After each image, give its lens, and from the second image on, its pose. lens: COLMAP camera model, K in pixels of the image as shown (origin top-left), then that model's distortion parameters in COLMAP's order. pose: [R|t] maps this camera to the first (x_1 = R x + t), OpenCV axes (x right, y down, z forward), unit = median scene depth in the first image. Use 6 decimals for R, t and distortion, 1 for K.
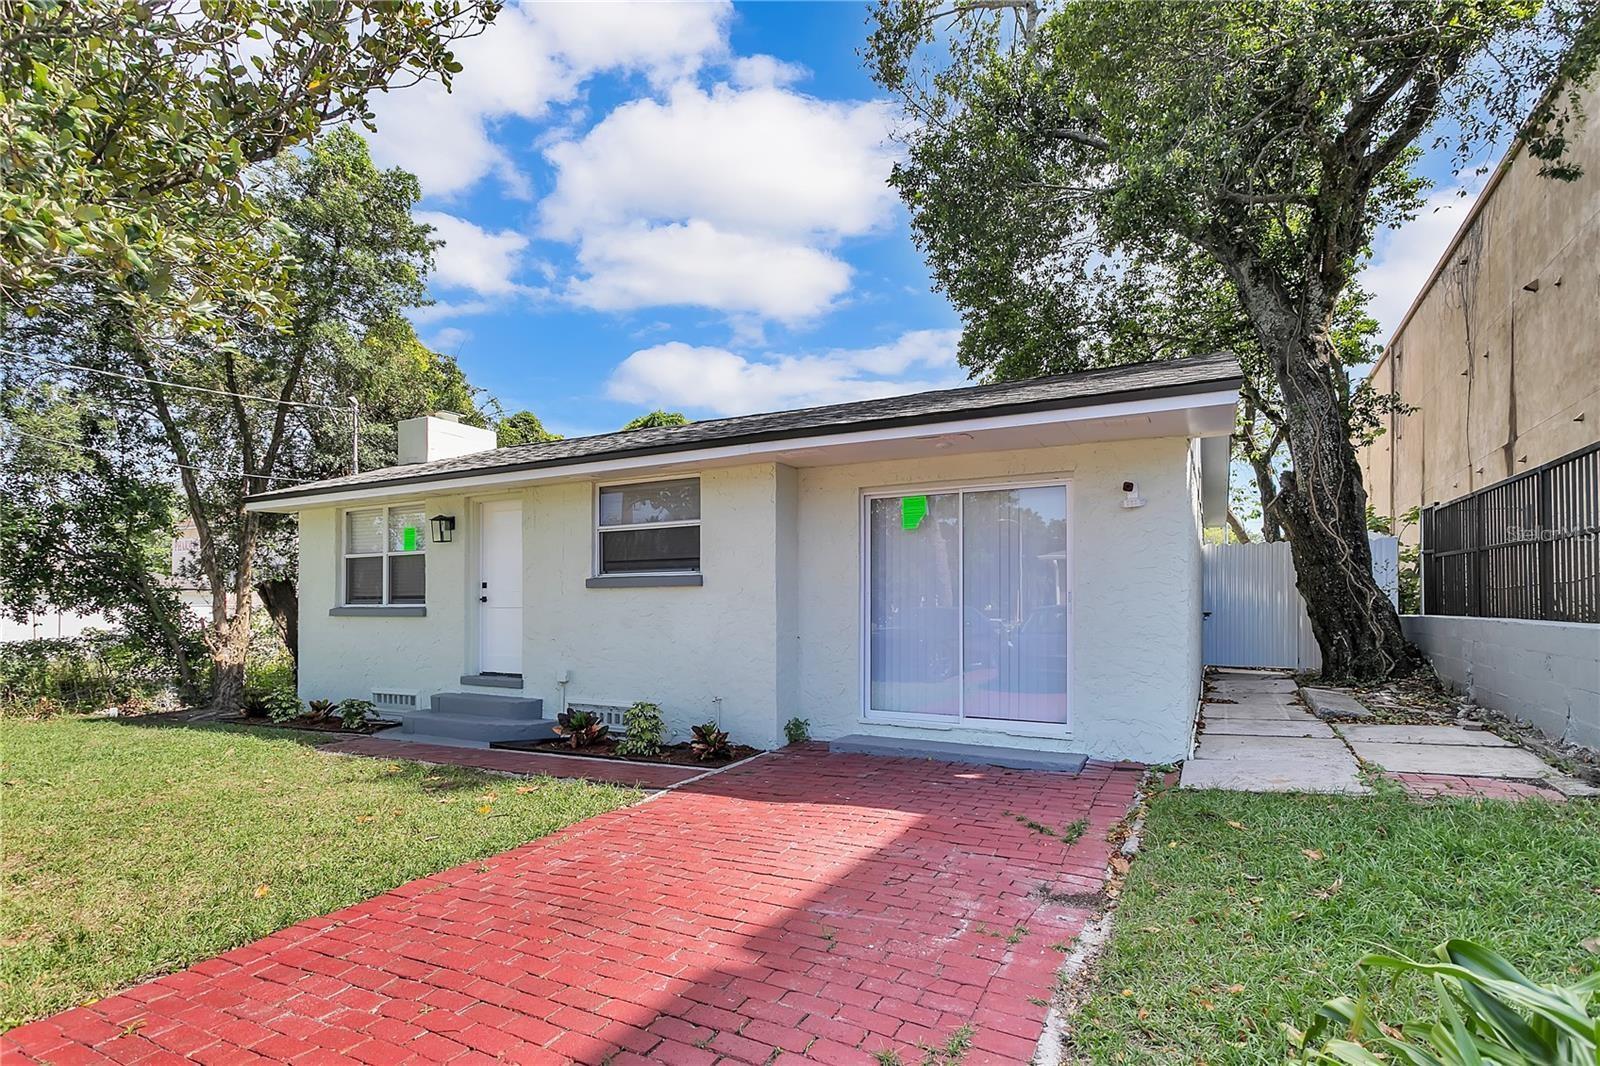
lens RADIAL K [[785.5, 0, 796.7], [0, 785.5, 597.5], [0, 0, 1]] dist [0.002486, 0.000575]
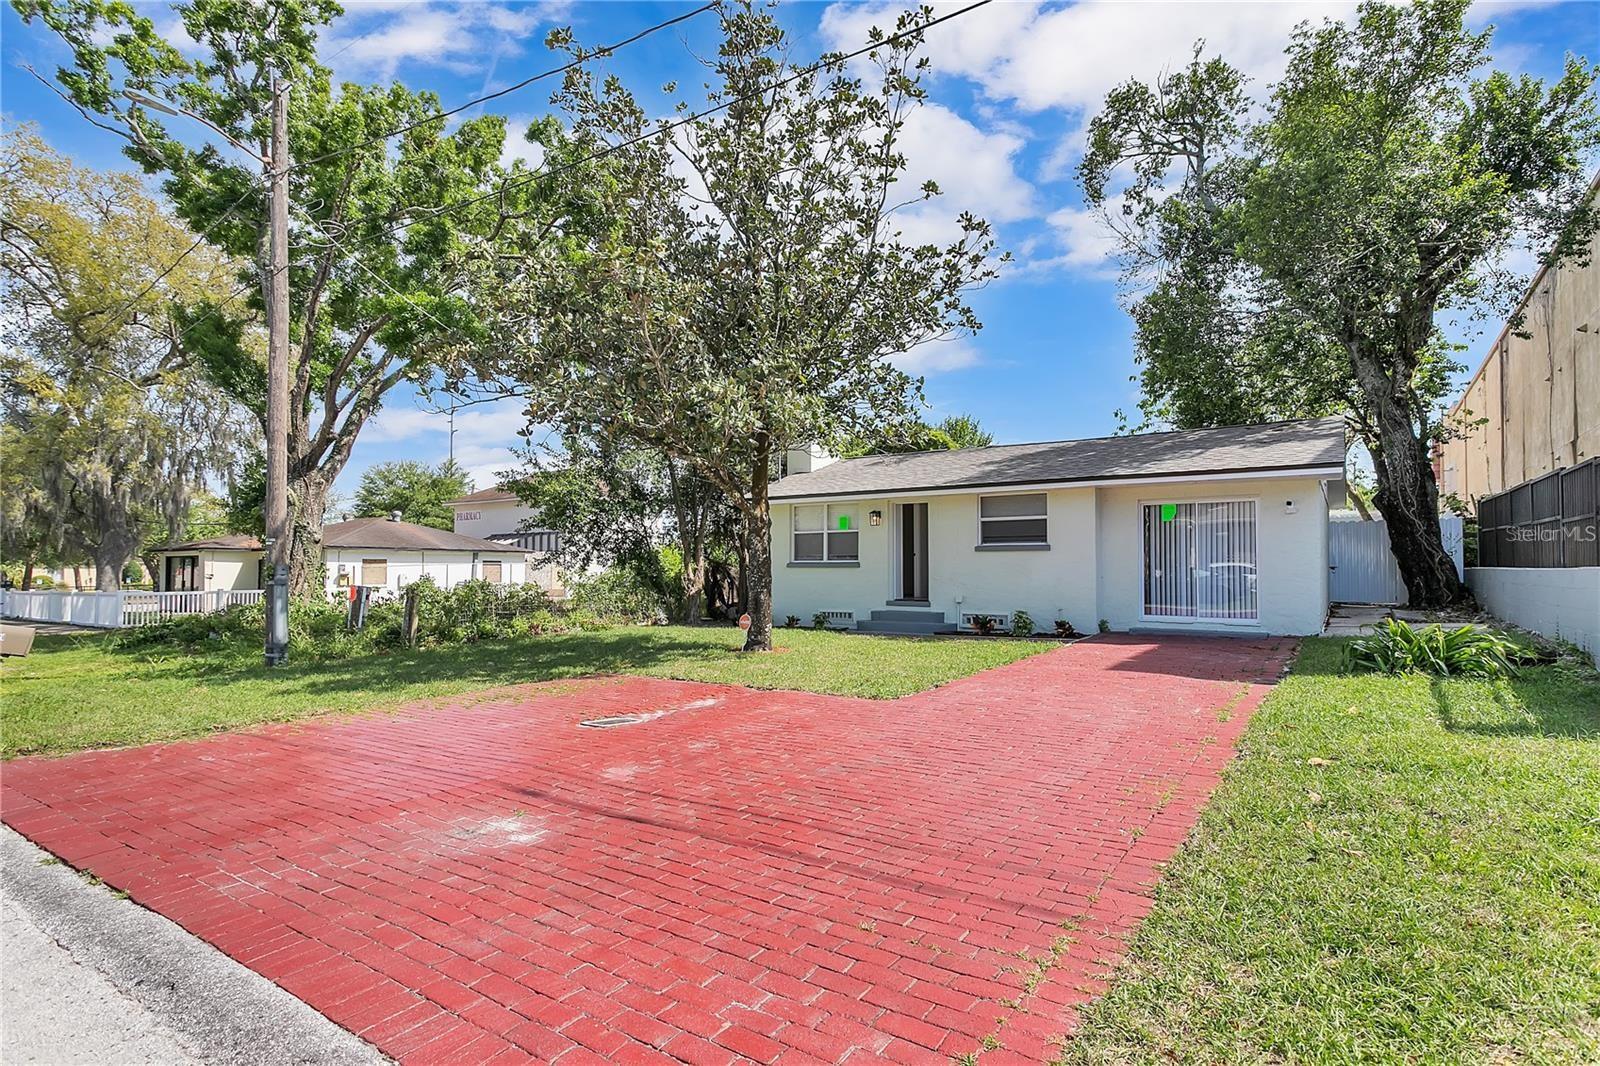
lens RADIAL K [[820.0, 0, 800.0], [0, 820.0, 533.0], [0, 0, 1]] dist [-0.000330, 0.000285]
pose [[0.994576, -0.003006, -0.103970, -0.411747], [0.000085, 0.999605, -0.028090, -0.001051], [0.104013, 0.027929, 0.994184, -0.833366]]
